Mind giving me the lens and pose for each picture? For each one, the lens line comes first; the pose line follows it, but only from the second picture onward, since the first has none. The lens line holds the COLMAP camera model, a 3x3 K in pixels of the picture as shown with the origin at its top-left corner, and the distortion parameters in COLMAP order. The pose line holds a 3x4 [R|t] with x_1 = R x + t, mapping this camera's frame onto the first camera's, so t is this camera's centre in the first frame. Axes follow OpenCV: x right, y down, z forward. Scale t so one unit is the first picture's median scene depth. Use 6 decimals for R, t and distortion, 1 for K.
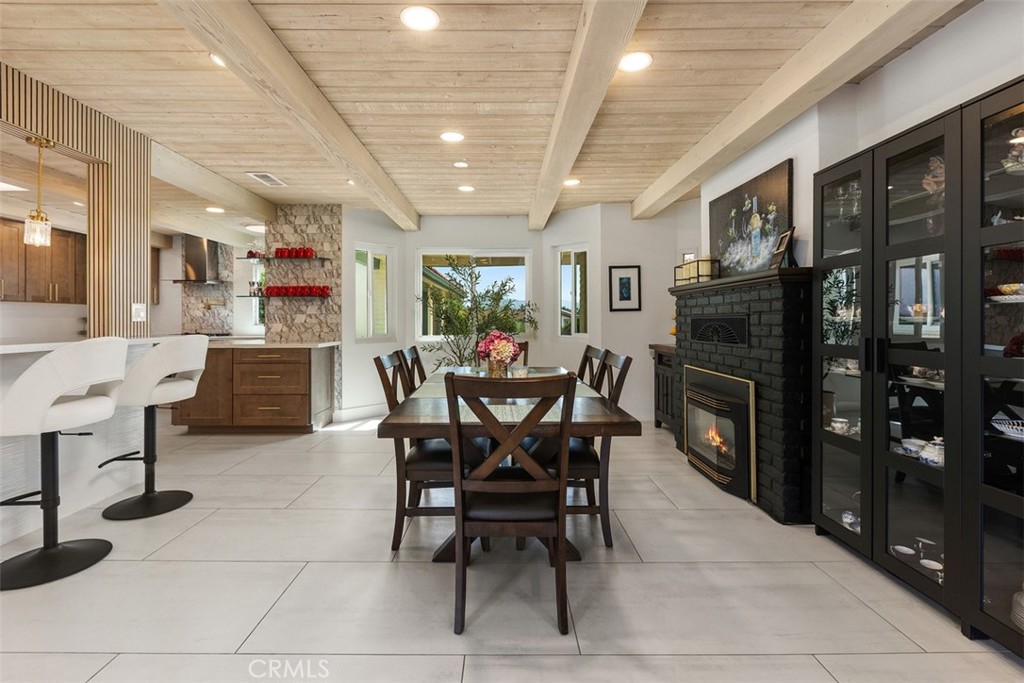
lens RADIAL K [[466.9, 0, 505.2], [0, 466.9, 319.2], [0, 0, 1]] dist [-0.002271, -0.000296]
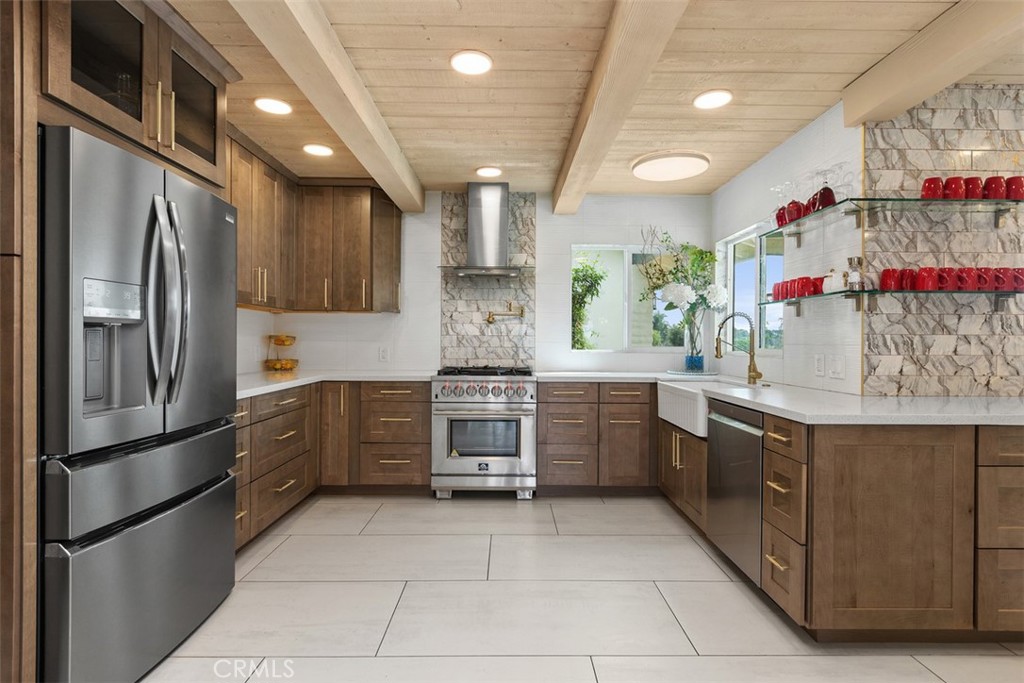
lens RADIAL K [[522.1, 0, 512.0], [0, 522.1, 341.5], [0, 0, 1]] dist [0.000051, 0.000214]
pose [[0.999786, 0.012408, 0.016550, -0.707830], [-0.012418, 0.999923, 0.000517, 0.000419], [-0.016543, -0.000722, 0.999863, 0.431496]]
